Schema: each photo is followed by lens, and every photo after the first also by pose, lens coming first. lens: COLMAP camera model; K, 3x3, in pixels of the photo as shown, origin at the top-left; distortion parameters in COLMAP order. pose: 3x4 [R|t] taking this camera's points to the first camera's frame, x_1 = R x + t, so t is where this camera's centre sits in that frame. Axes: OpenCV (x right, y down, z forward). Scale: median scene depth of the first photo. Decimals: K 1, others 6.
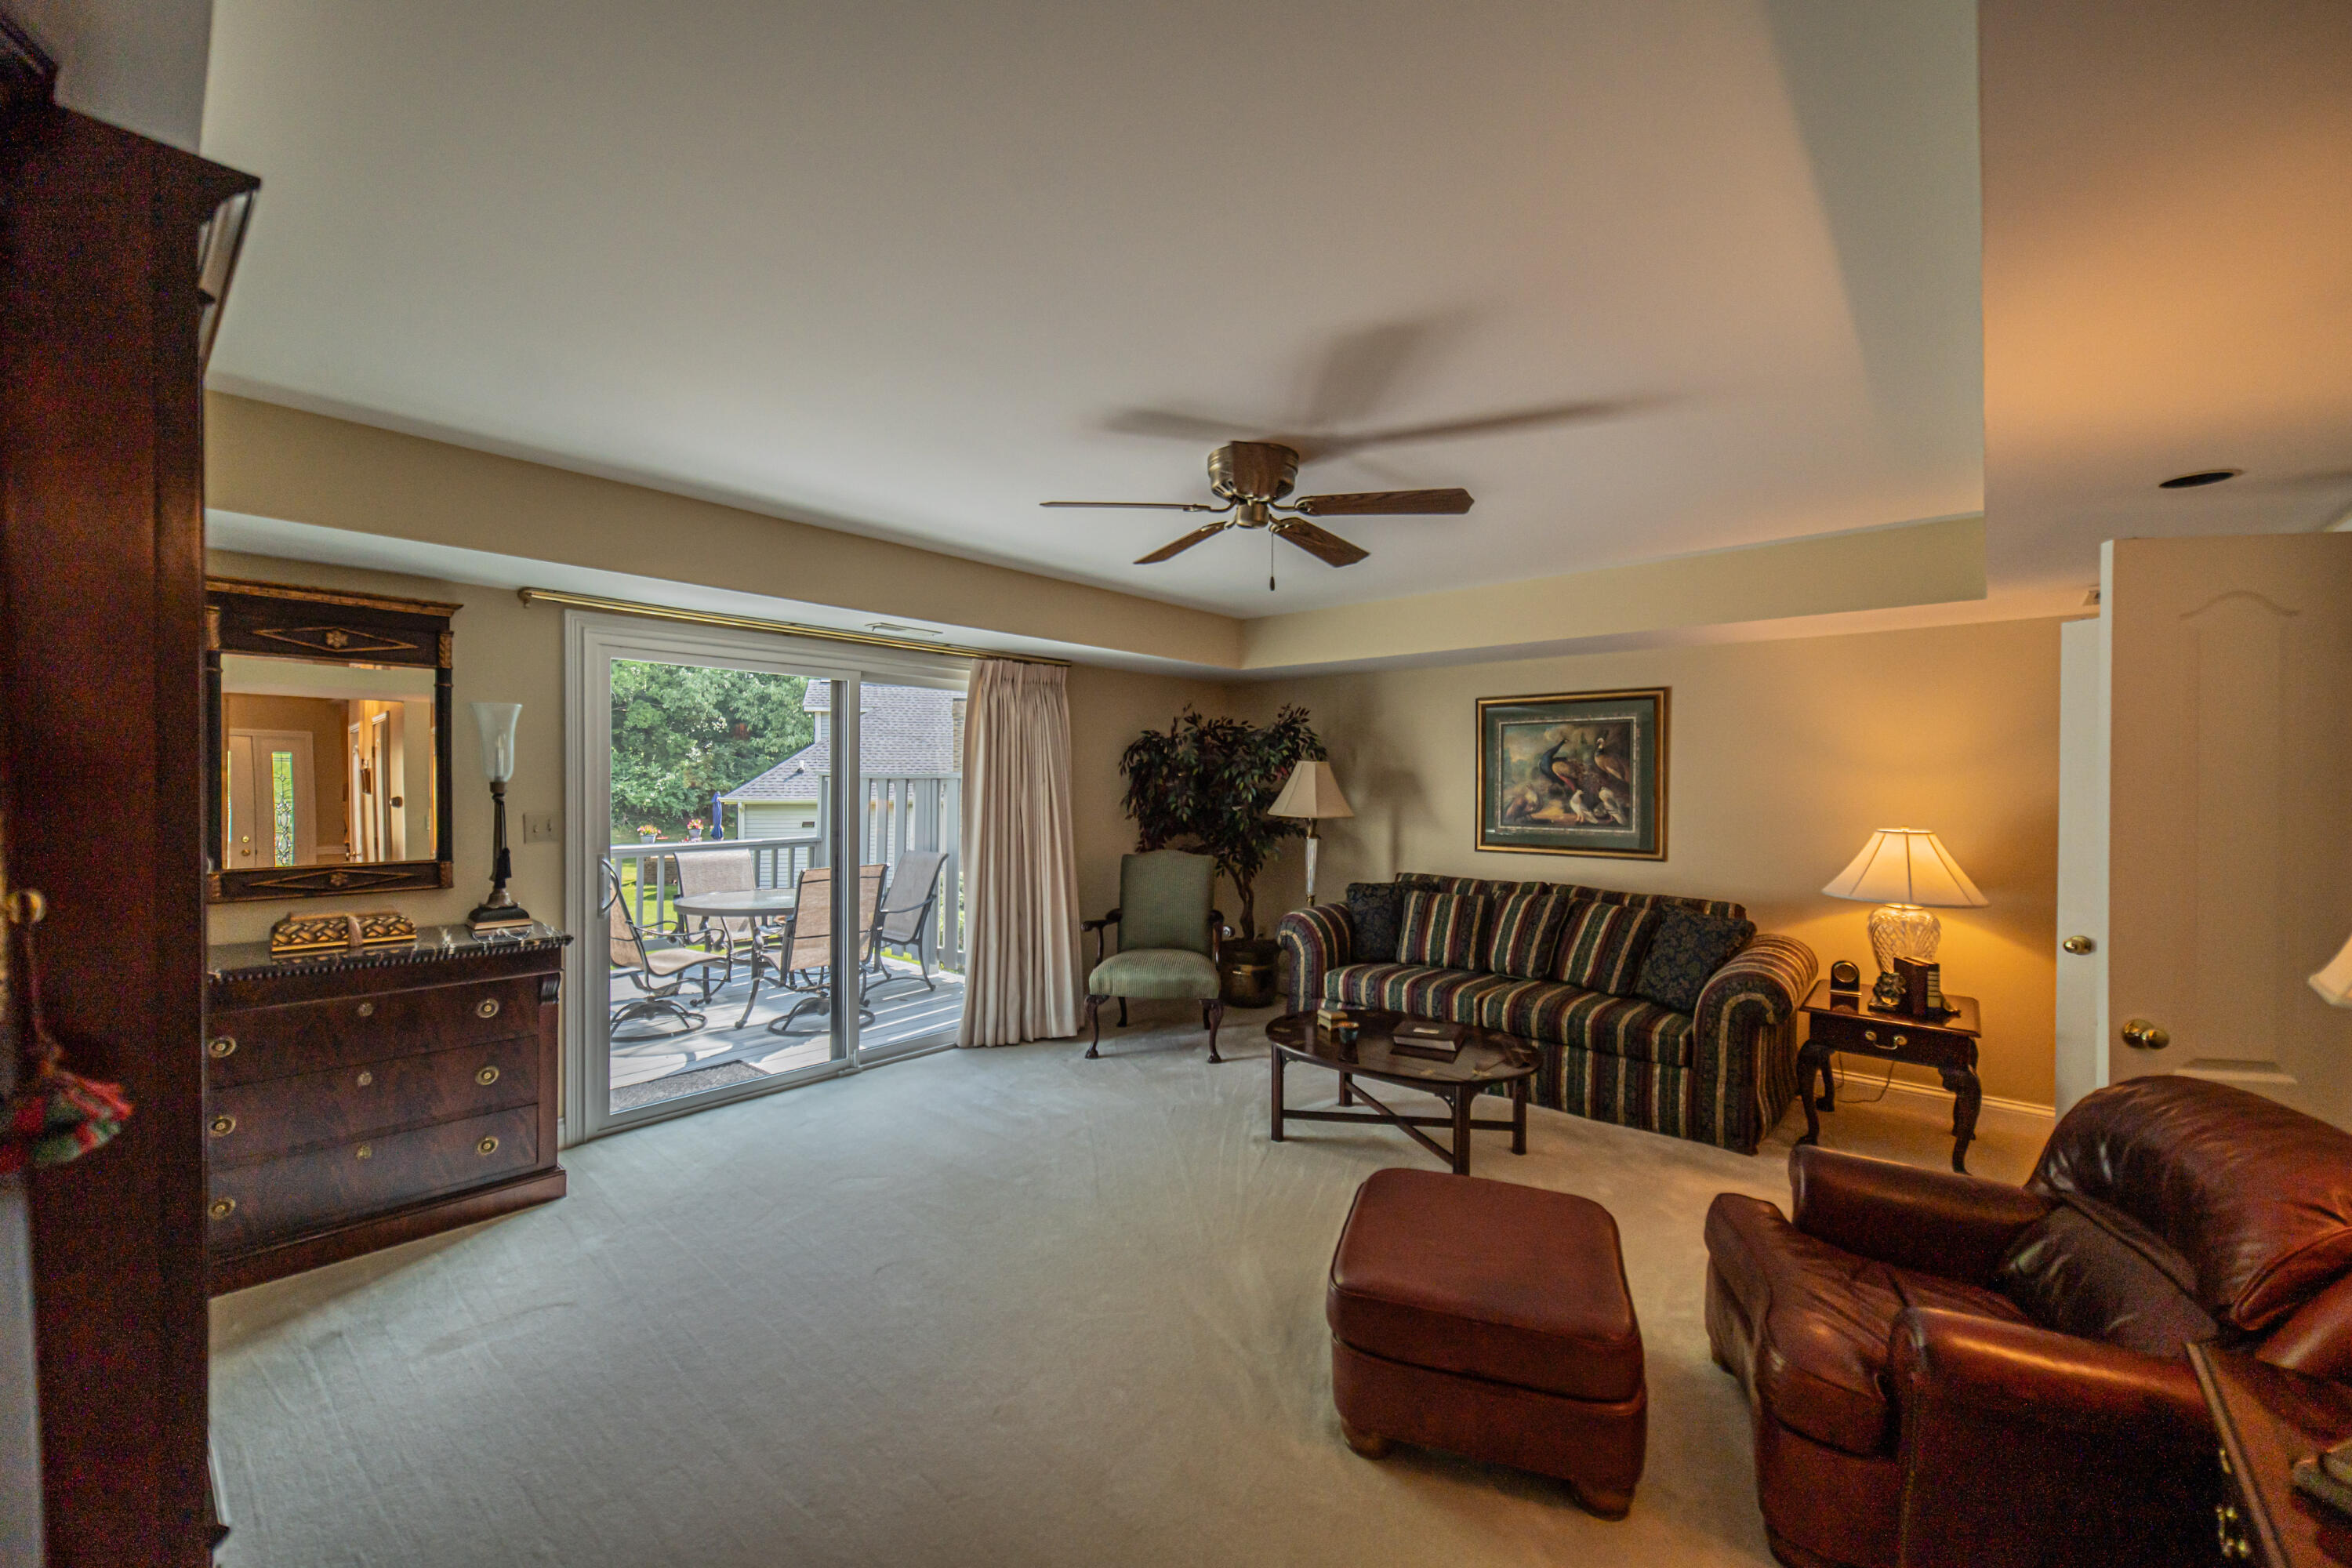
lens RADIAL K [[911.1, 0, 1157.3], [0, 911.1, 780.5], [0, 0, 1]] dist [0.000120, -0.000041]
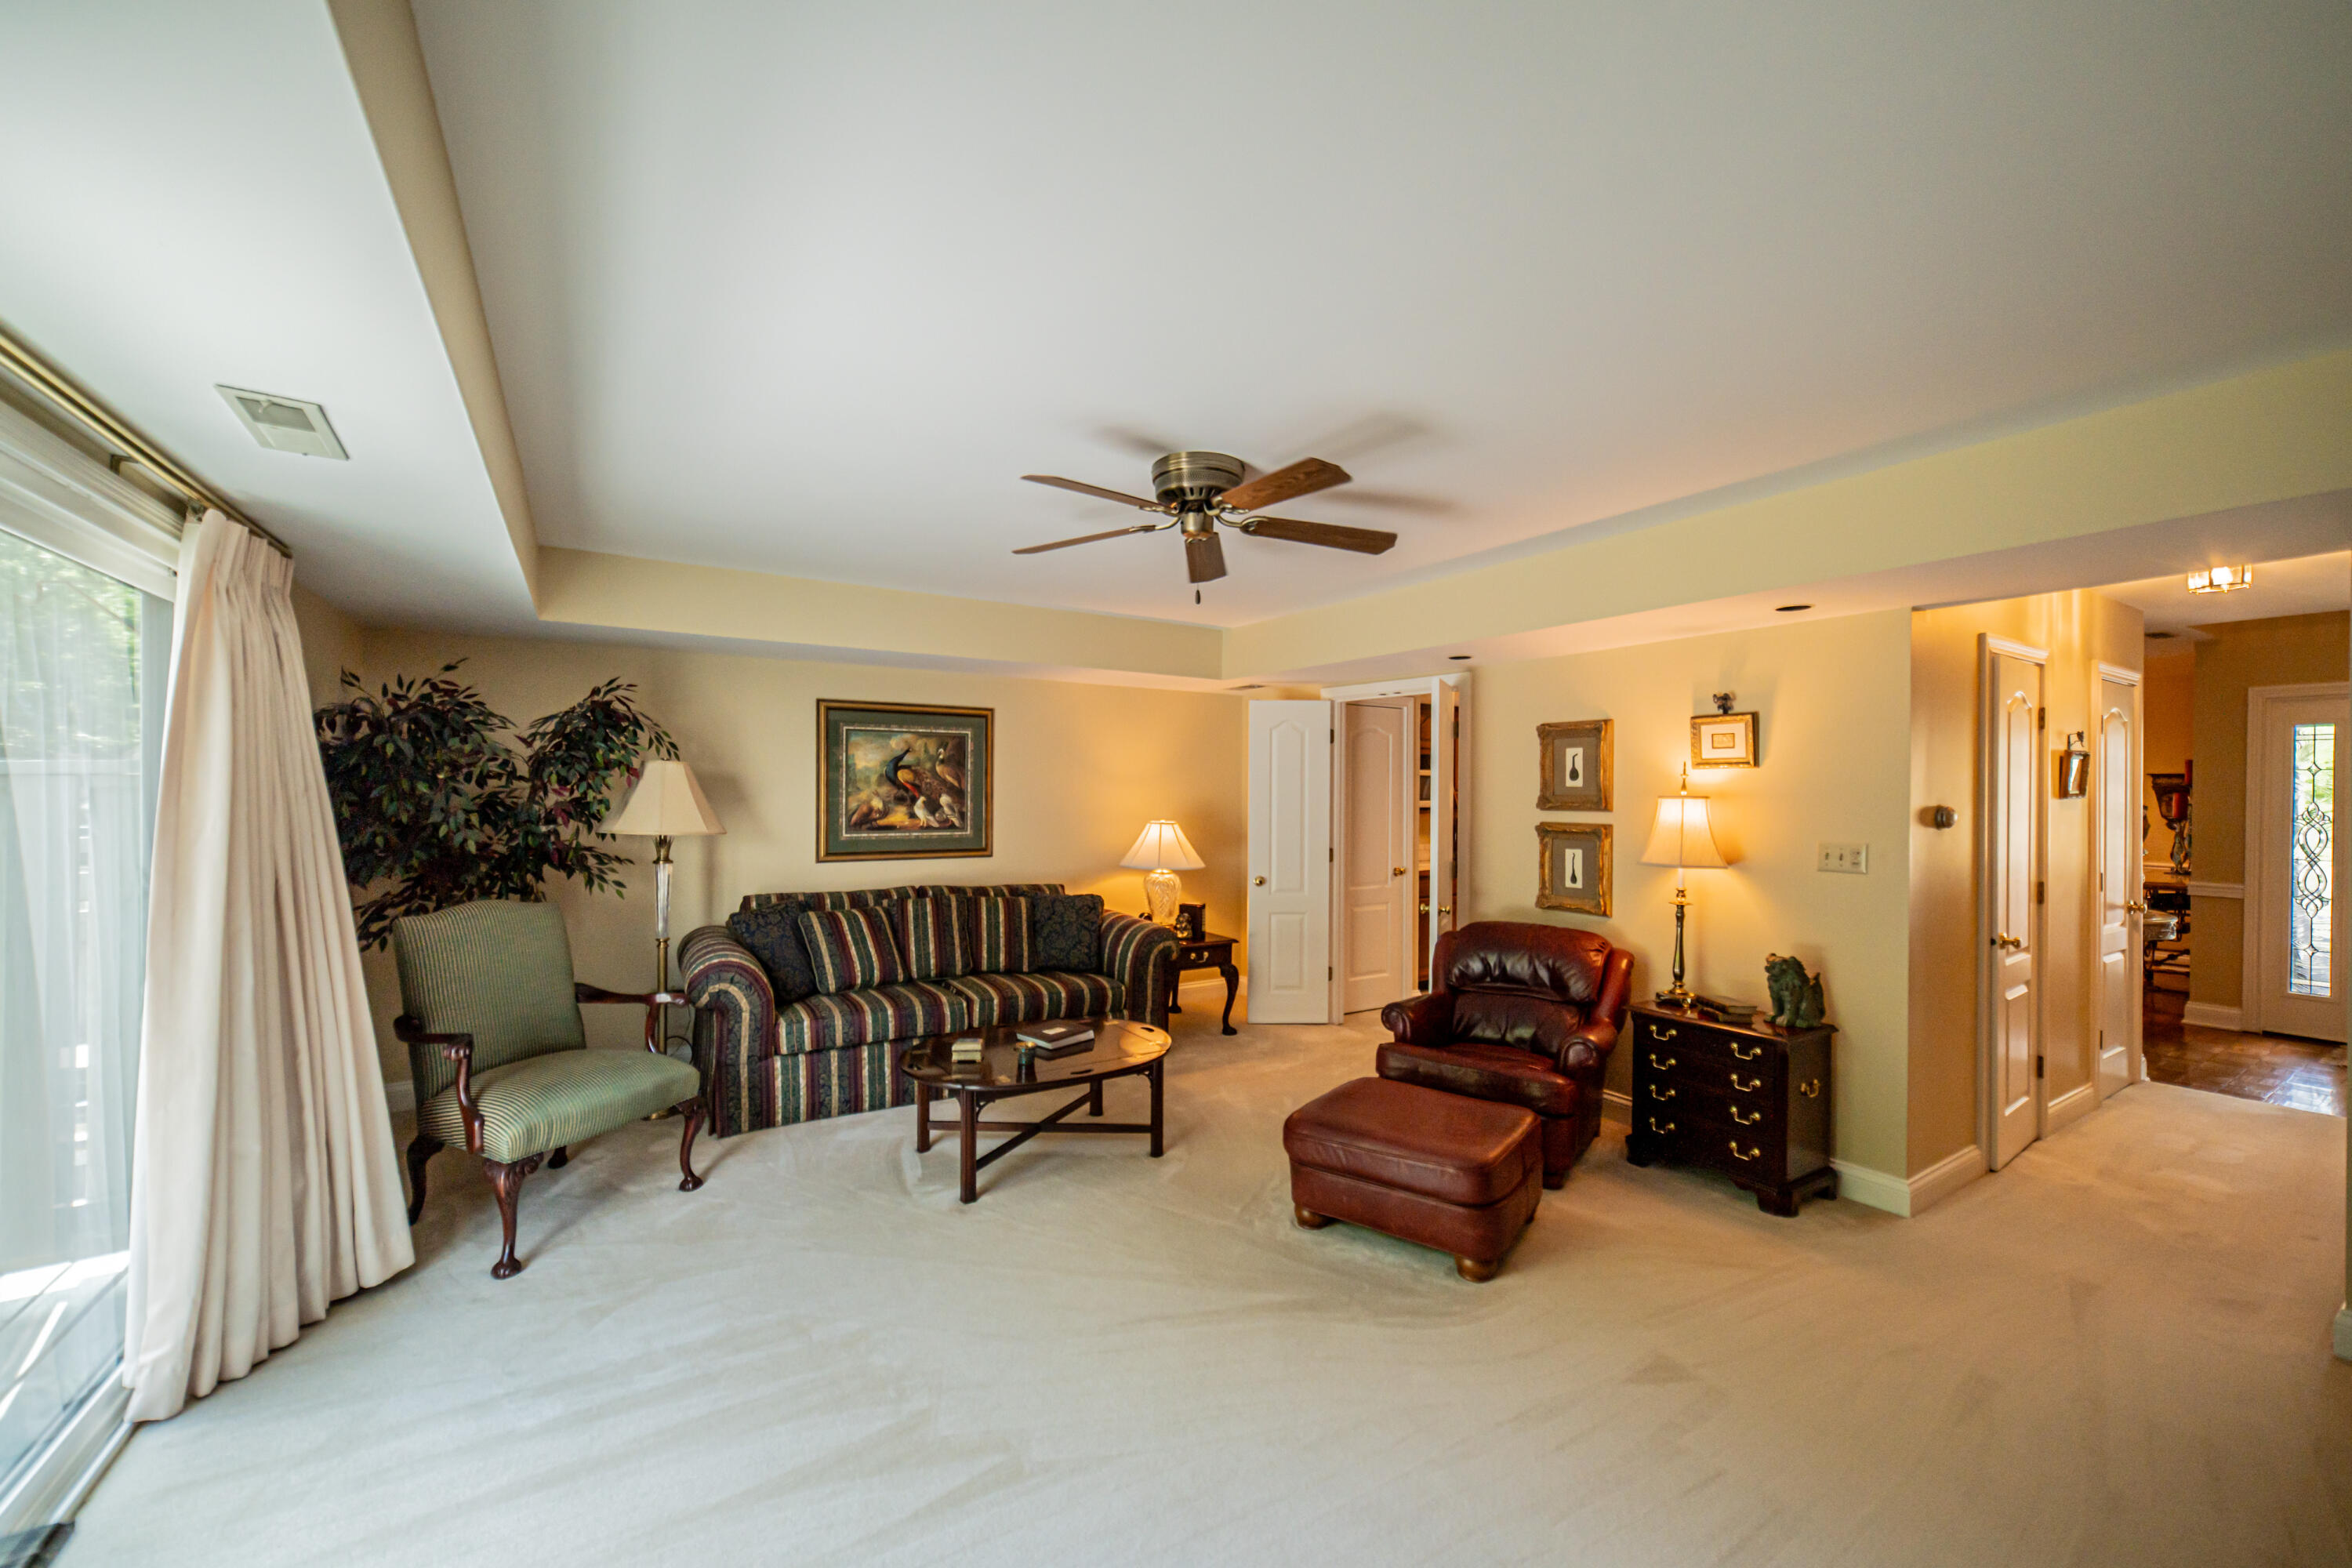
lens RADIAL K [[911.1, 0, 1172.6], [0, 911.1, 797.8], [0, 0, 1]] dist [0.000120, -0.000041]
pose [[0.264431, -0.006654, 0.964382, -0.487079], [-0.007282, 0.999934, 0.008896, 0.000500], [-0.964377, -0.009375, 0.264365, 0.437786]]
